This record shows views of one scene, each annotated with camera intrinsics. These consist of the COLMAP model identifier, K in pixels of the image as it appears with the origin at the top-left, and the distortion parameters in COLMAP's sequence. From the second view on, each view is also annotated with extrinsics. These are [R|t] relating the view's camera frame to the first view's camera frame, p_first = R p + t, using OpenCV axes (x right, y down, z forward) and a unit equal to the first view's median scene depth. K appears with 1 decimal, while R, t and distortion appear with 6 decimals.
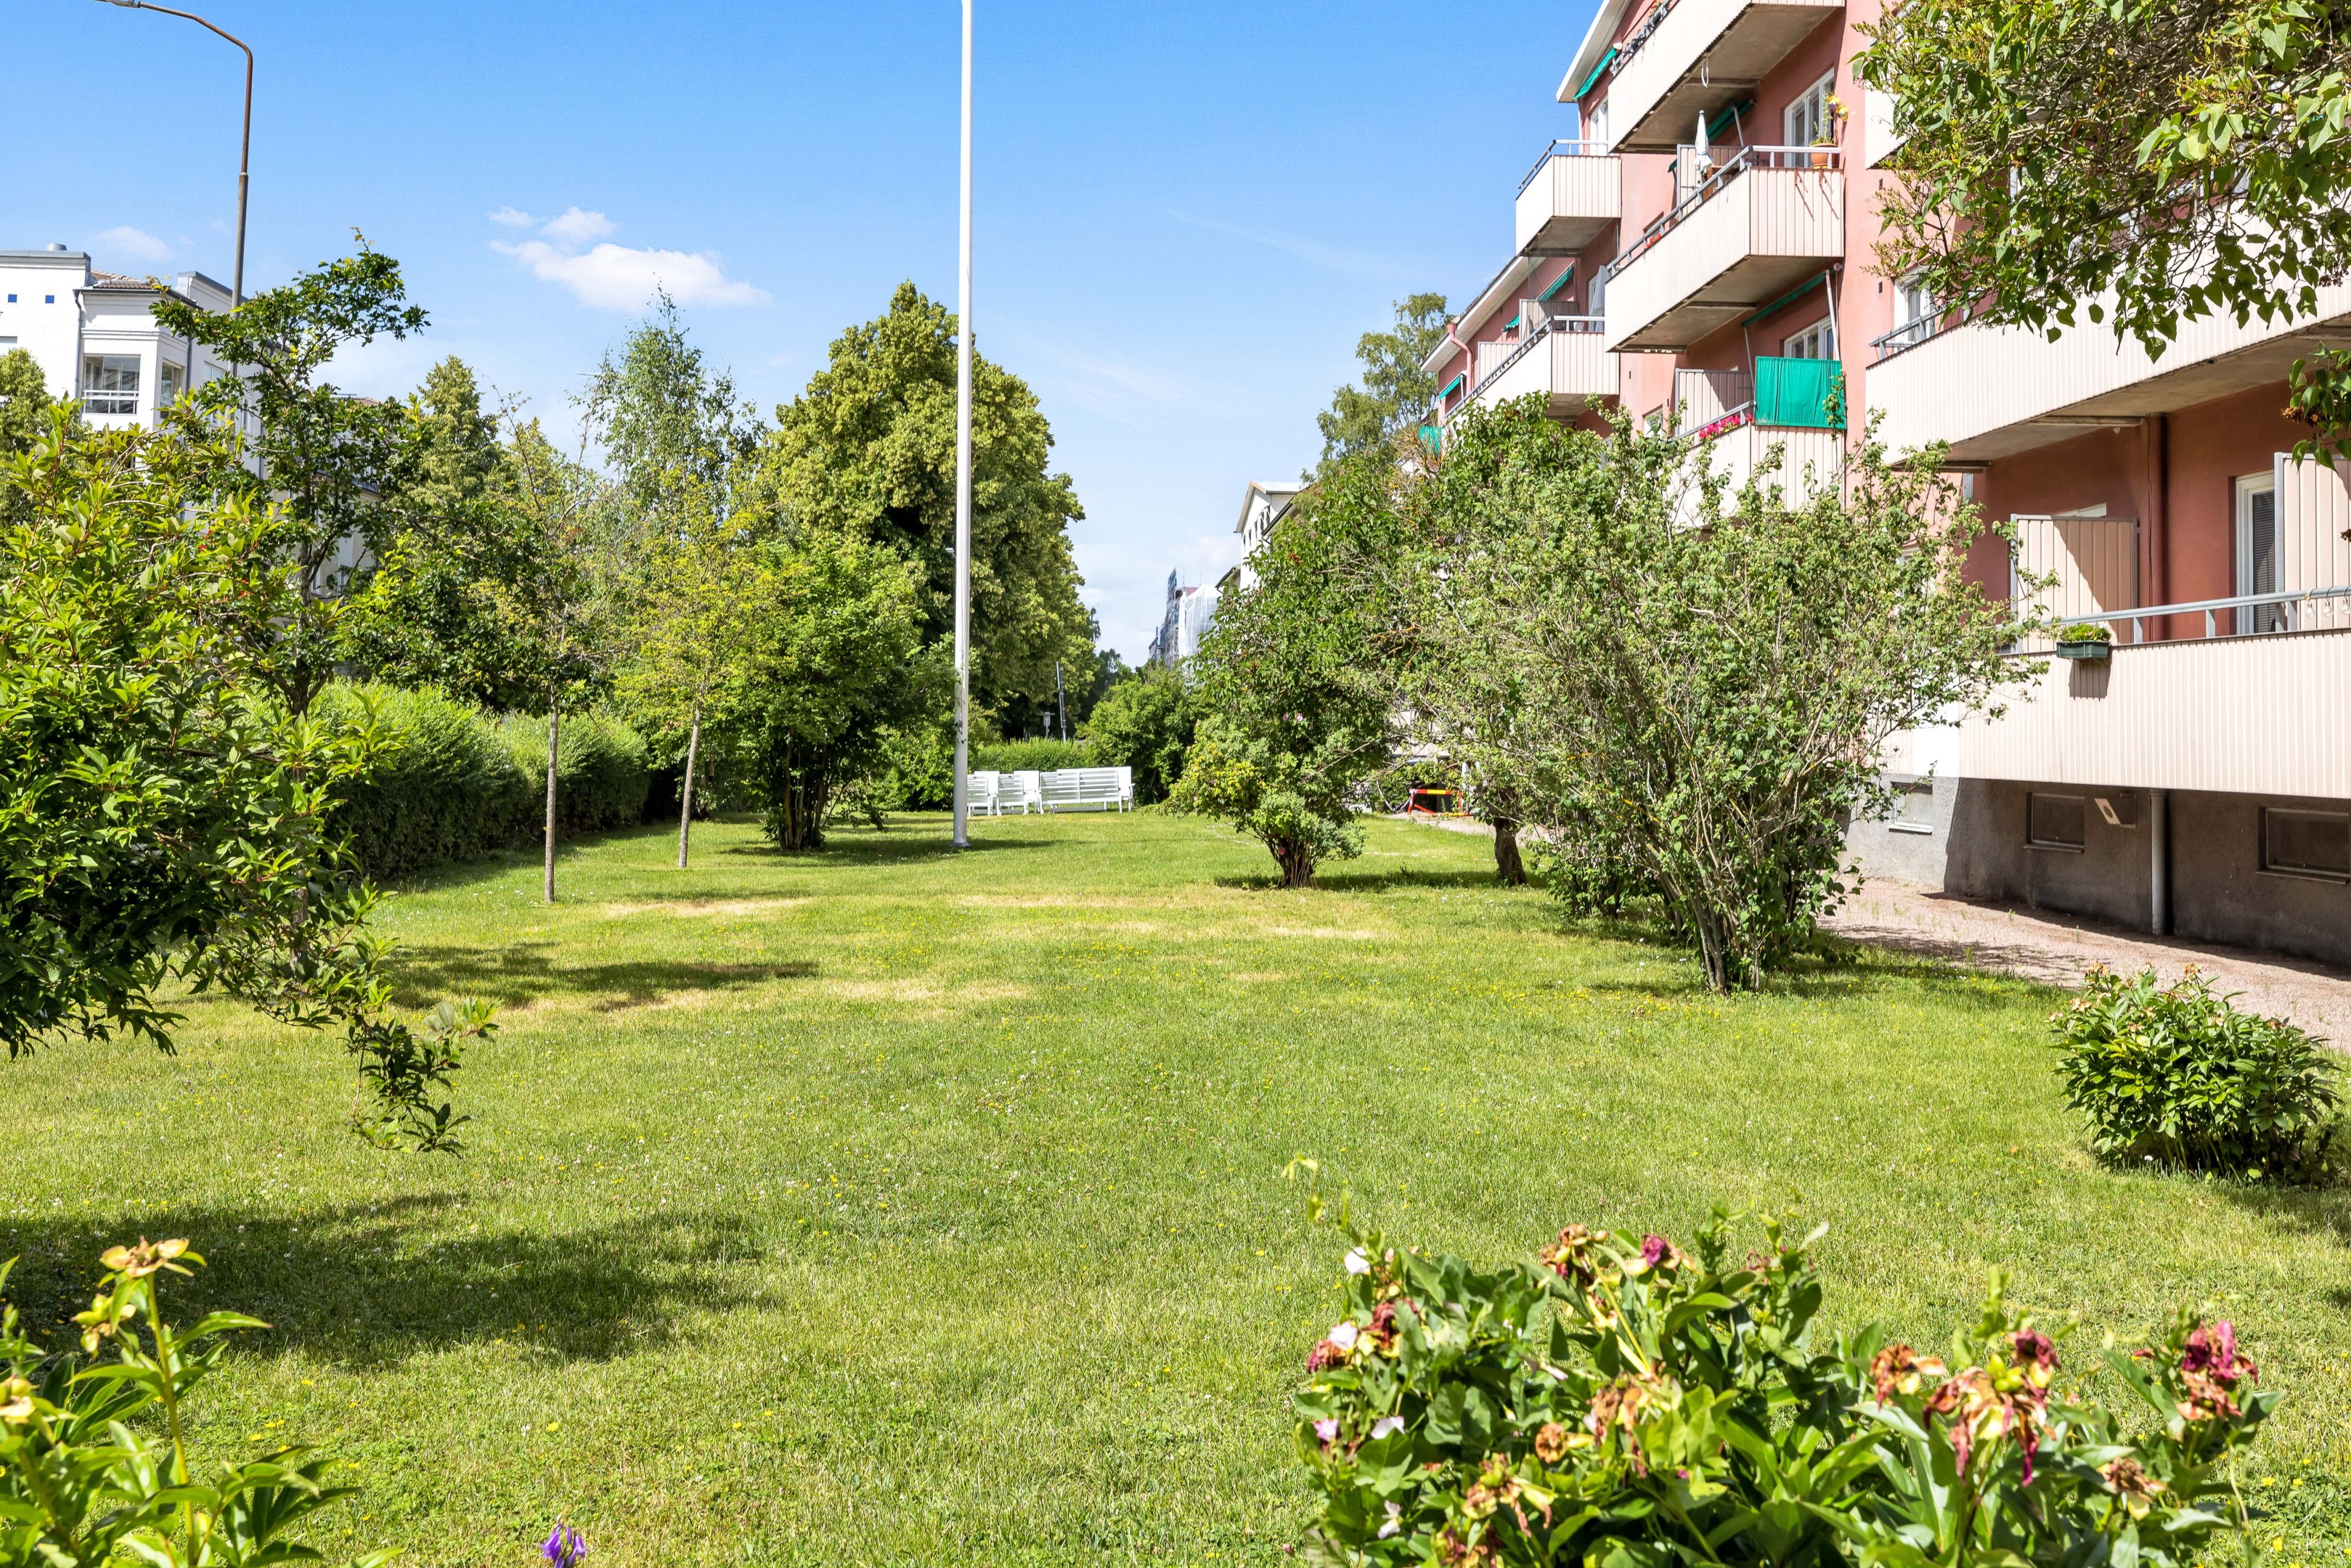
lens RADIAL K [[2275.7, 0, 1173.0], [0, 2275.7, 640.0], [0, 0, 1]] dist [-0.014521, -0.012946]
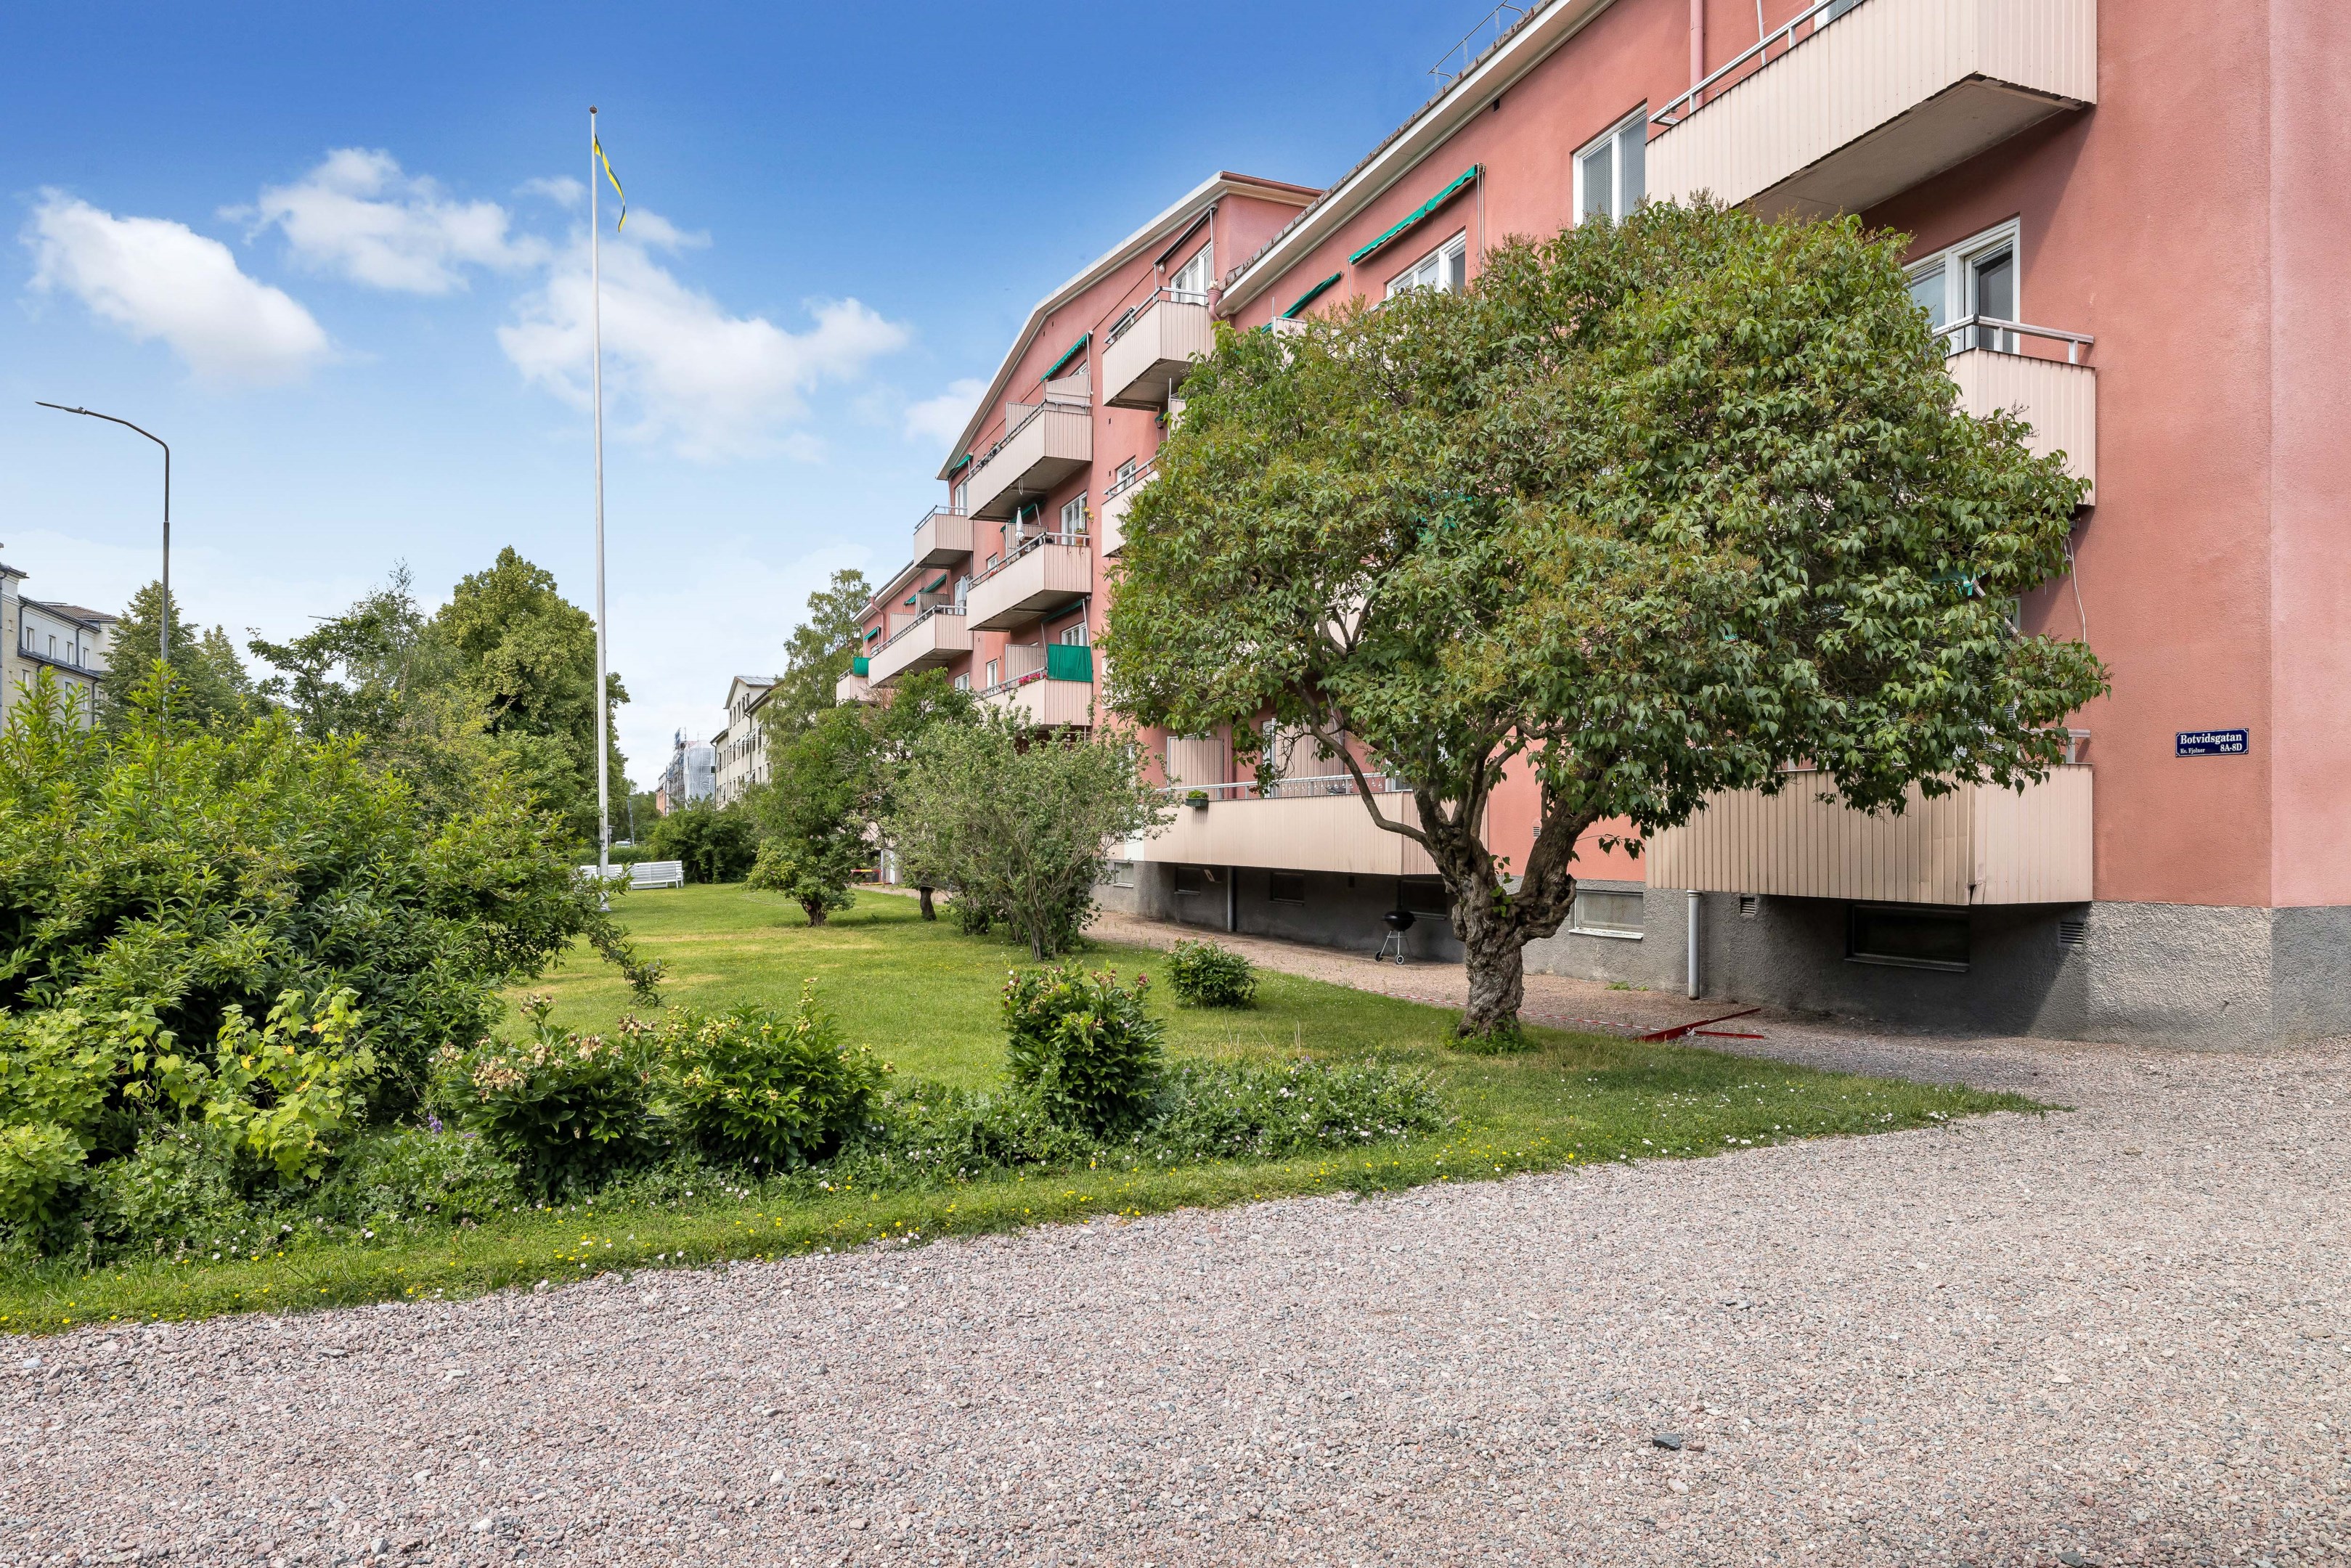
lens RADIAL K [[1417.6, 0, 1175.5], [0, 1417.6, 784.0], [0, 0, 1]] dist [0.002691, 0.001031]
pose [[0.940996, -0.003692, 0.338398, -0.046992], [0.000475, 0.999954, 0.009589, -0.015982], [-0.338418, -0.008862, 0.940954, -0.162063]]
